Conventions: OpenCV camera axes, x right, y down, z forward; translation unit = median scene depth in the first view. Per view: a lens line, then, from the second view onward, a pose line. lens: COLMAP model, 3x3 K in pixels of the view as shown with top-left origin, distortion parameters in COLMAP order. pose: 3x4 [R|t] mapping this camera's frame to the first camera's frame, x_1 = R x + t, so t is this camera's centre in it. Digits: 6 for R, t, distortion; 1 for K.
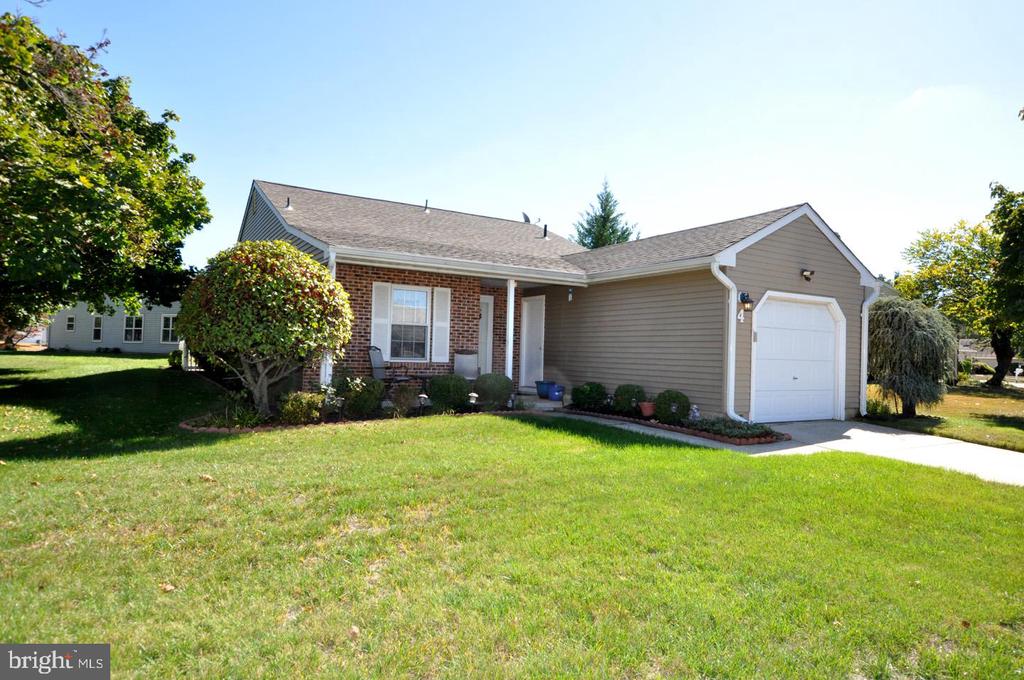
lens RADIAL K [[627.2, 0, 512.5], [0, 627.2, 336.8], [0, 0, 1]] dist [-0.006811, -0.000574]
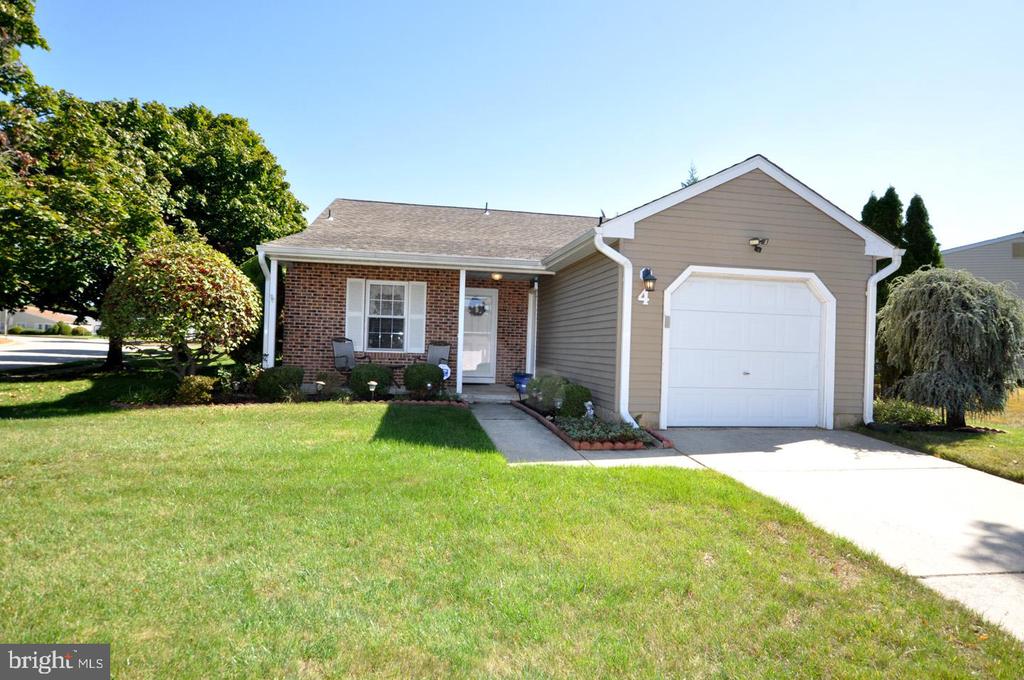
lens RADIAL K [[564.5, 0, 511.1], [0, 564.5, 344.1], [0, 0, 1]] dist [-0.019089, -0.005277]
pose [[0.928148, -0.000934, -0.372211, 0.418402], [0.005613, 0.999918, 0.011486, 0.017338], [0.372170, -0.012750, 0.928077, 0.203633]]
